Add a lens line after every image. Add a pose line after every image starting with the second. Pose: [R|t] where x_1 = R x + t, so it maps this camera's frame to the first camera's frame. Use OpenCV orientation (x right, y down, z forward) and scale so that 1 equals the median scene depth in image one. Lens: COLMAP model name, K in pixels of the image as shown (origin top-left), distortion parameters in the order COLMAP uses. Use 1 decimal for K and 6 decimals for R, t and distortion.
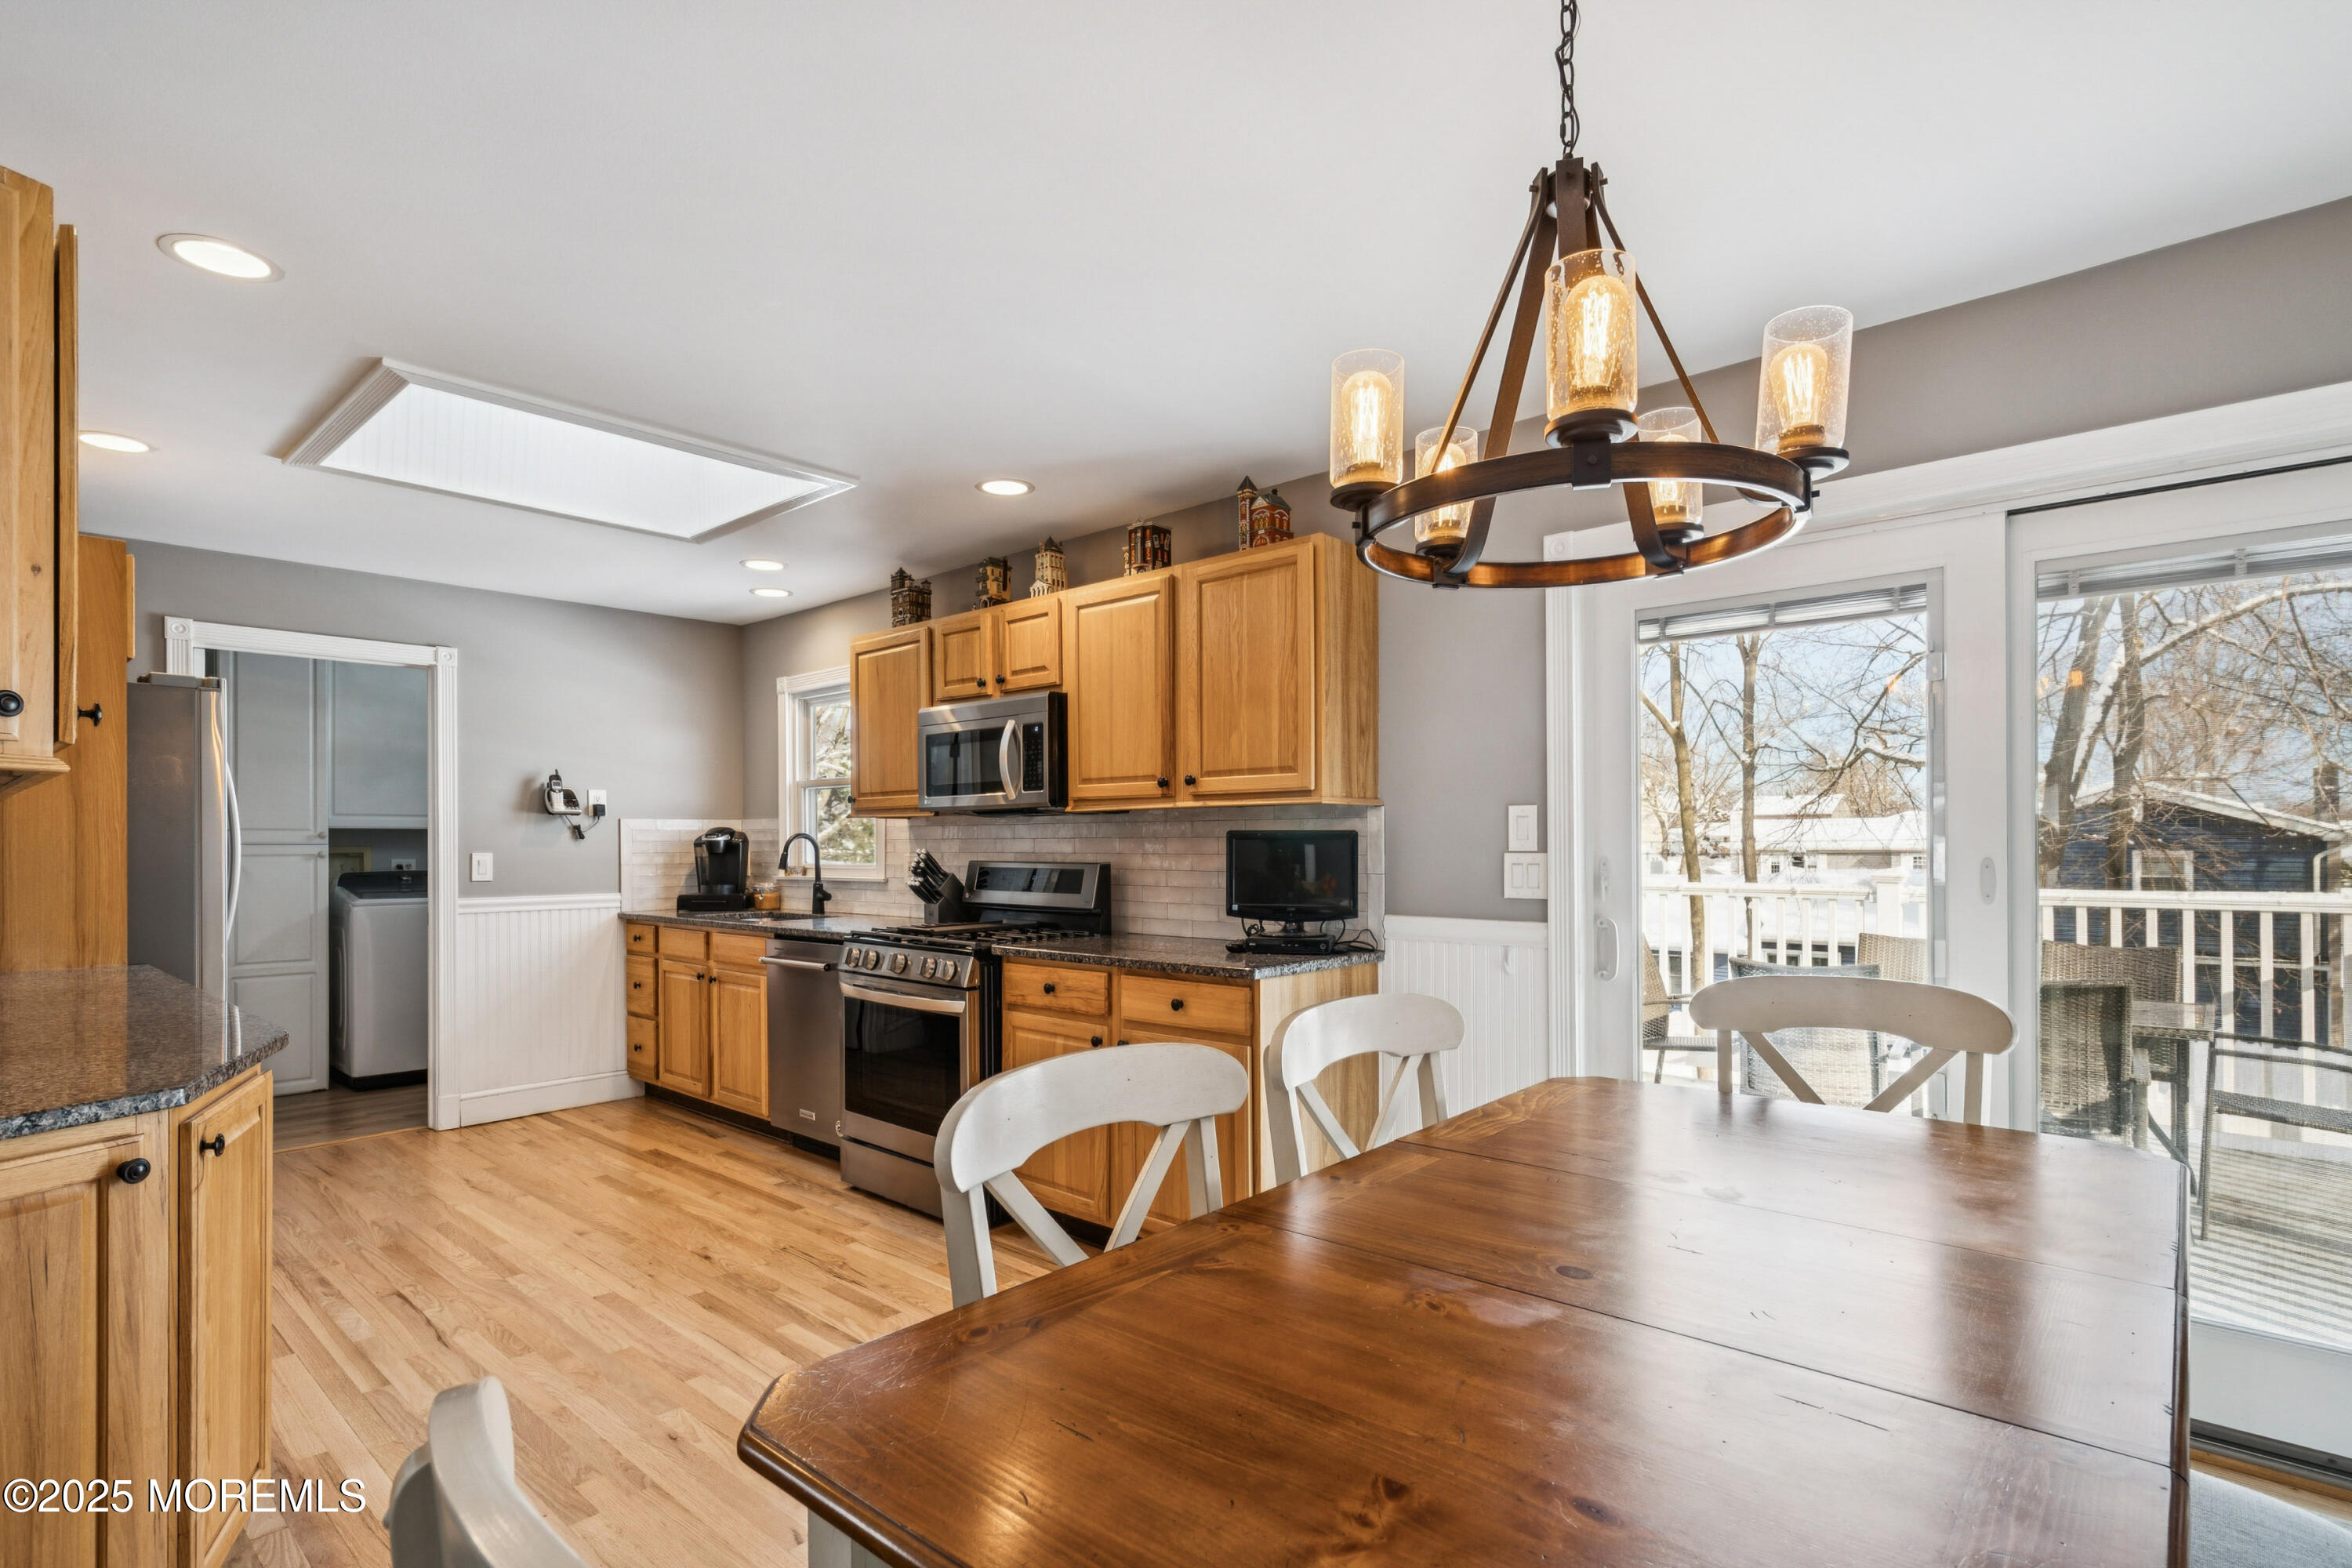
lens RADIAL K [[1129.1, 0, 1189.9], [0, 1129.1, 847.7], [0, 0, 1]] dist [-0.000908, 0.000860]
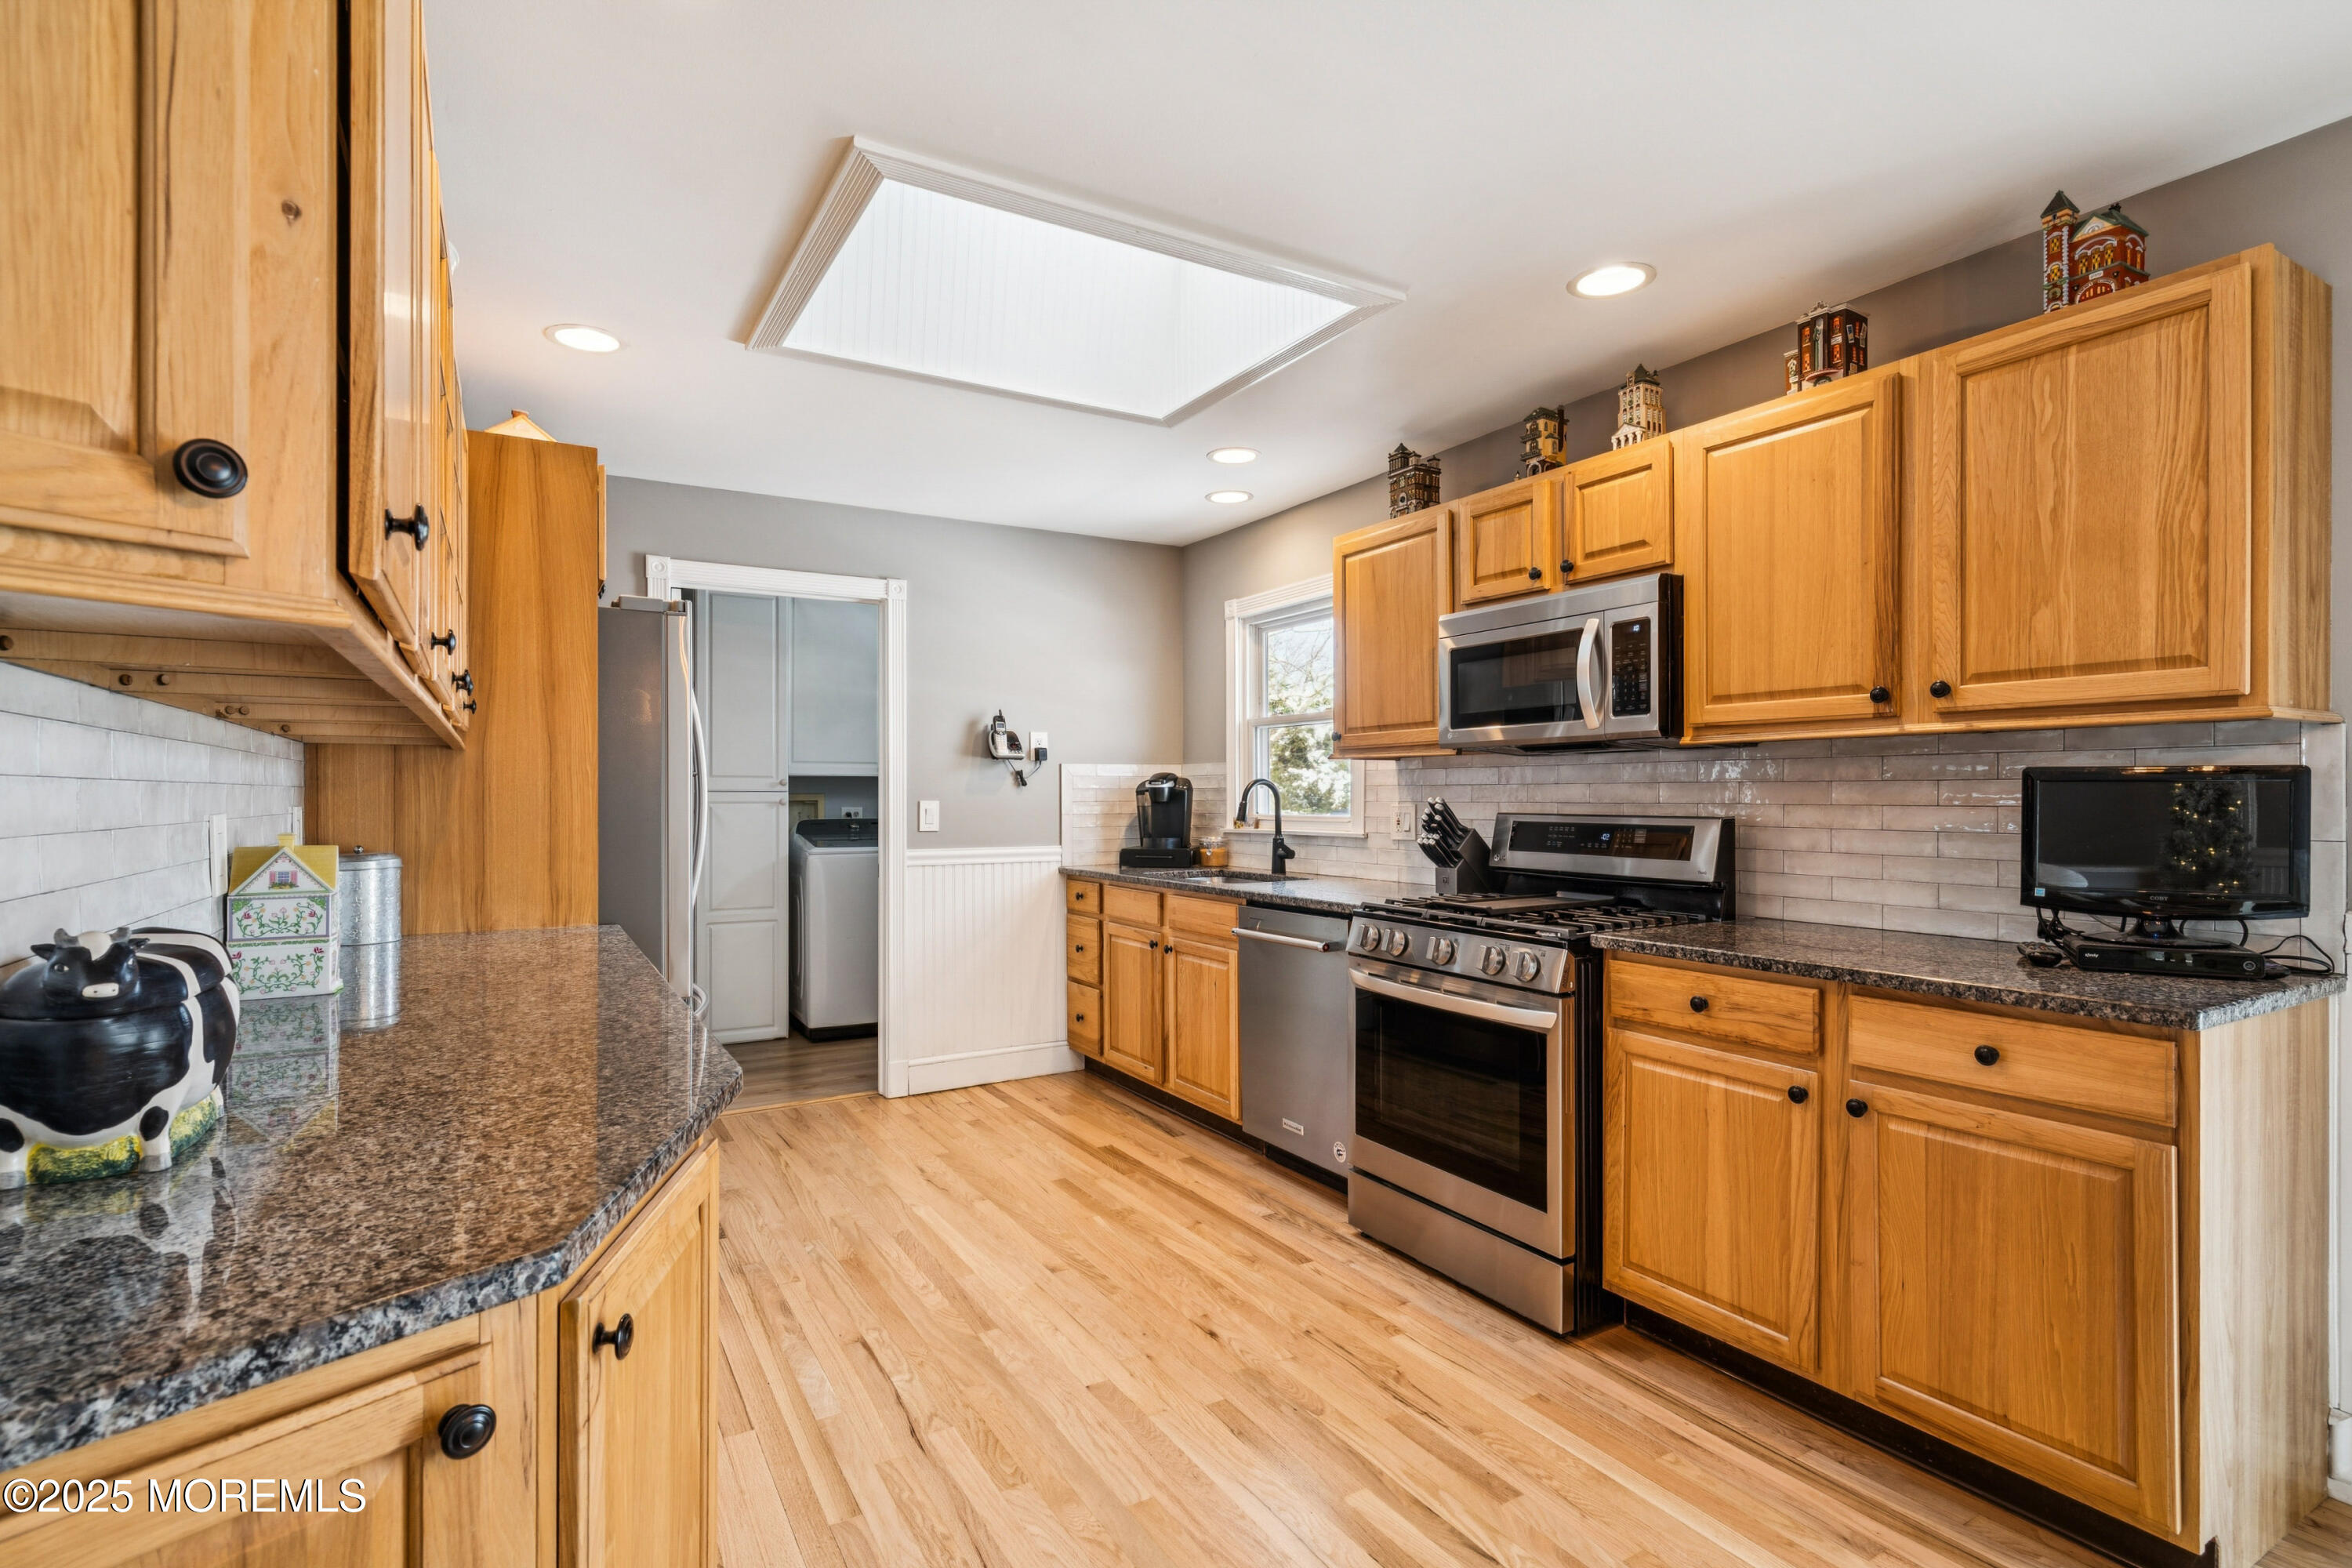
lens RADIAL K [[1129.1, 0, 1208.5], [0, 1129.1, 801.6], [0, 0, 1]] dist [-0.000908, 0.000860]
pose [[0.956888, 0.003564, -0.290434, -0.202333], [-0.002684, 0.999991, 0.003428, 0.002289], [0.290444, -0.002501, 0.956889, 0.262213]]
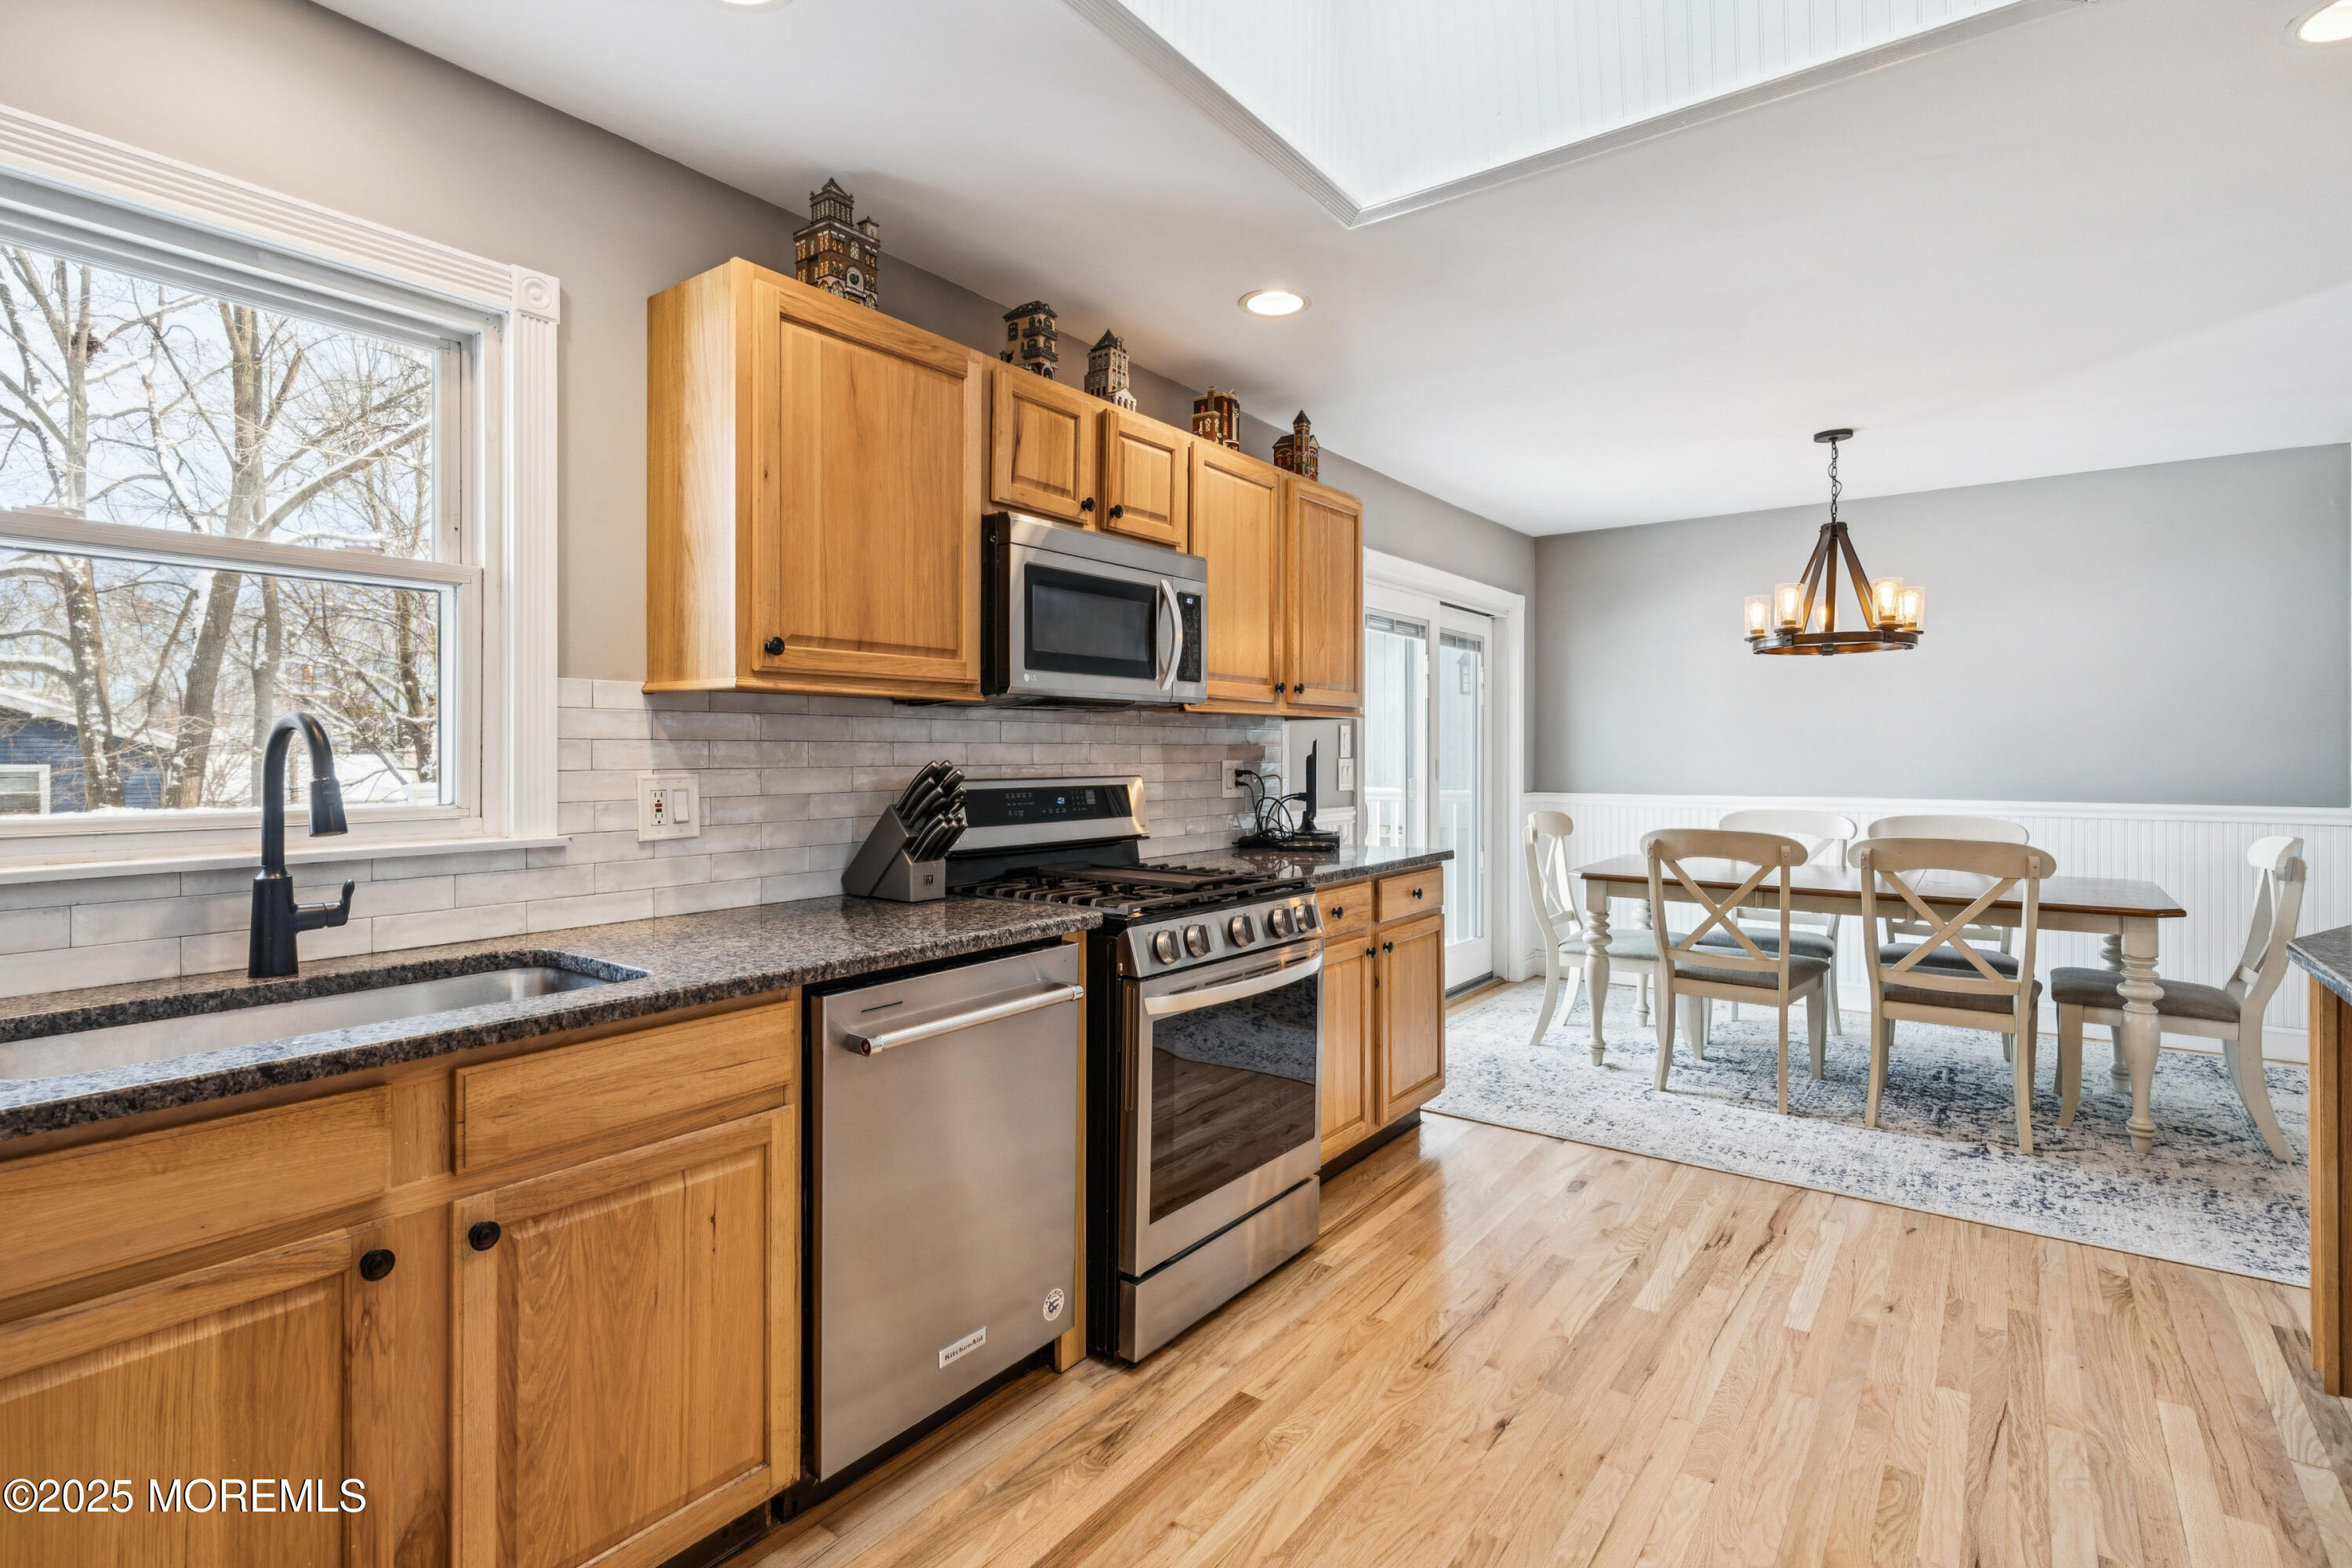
lens RADIAL K [[1129.1, 0, 1148.4], [0, 1129.1, 758.6], [0, 0, 1]] dist [-0.000908, 0.000860]
pose [[-0.067898, -0.002516, 0.997689, -0.979638], [0.005001, 0.999983, 0.002862, -0.000706], [-0.997680, 0.005184, -0.067884, 1.177632]]
